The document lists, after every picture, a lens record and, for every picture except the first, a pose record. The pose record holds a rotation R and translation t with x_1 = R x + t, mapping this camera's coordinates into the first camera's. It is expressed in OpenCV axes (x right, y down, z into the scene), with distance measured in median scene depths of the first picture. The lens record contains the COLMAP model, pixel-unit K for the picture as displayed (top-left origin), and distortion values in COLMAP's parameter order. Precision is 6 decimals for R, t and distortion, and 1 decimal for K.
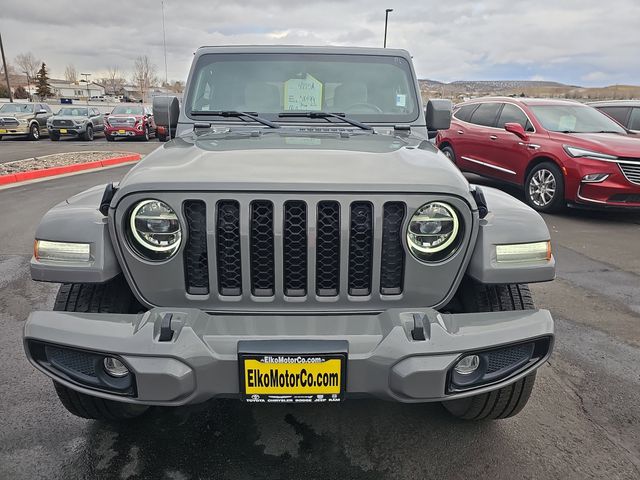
lens RADIAL K [[527.5, 0, 320.0], [0, 527.5, 240.0], [0, 0, 1]] dist [-0.132134, -0.001292]
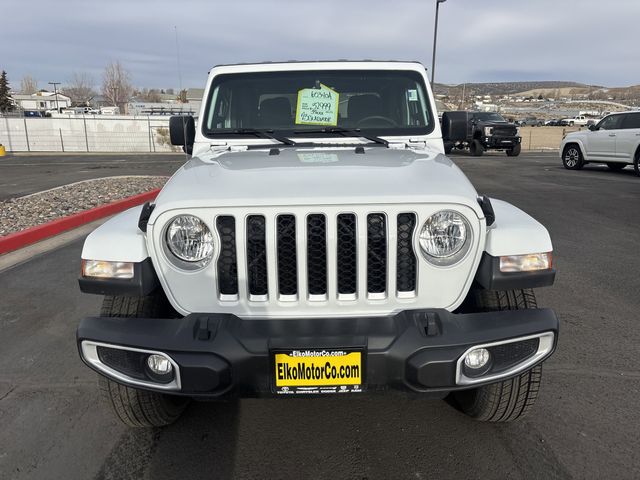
lens RADIAL K [[691.4, 0, 320.0], [0, 691.4, 240.0], [0, 0, 1]] dist [-0.205232, -0.004898]
pose [[0.999195, -0.026908, -0.029741, 0.002745], [0.025026, 0.997766, -0.061942, 0.076178], [0.031341, 0.061148, 0.997637, -0.477008]]
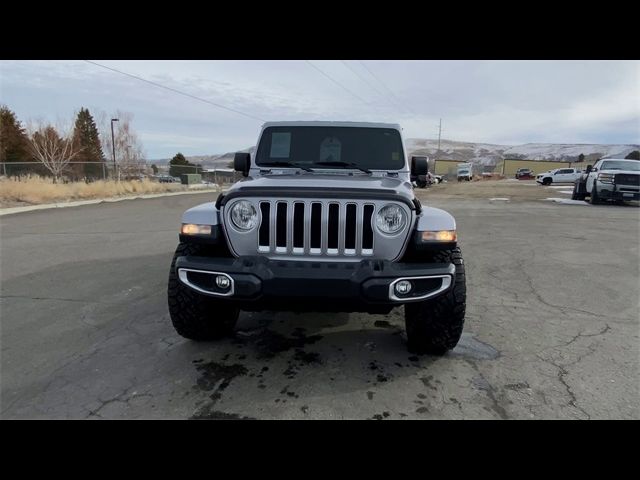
lens RADIAL K [[691.4, 0, 320.0], [0, 691.4, 240.0], [0, 0, 1]] dist [-0.205232, -0.004898]
pose [[0.994926, 0.014864, -0.099504, 0.238050], [-0.031097, 0.986031, -0.163636, 0.516700], [0.095682, 0.165900, 0.981490, -1.594593]]
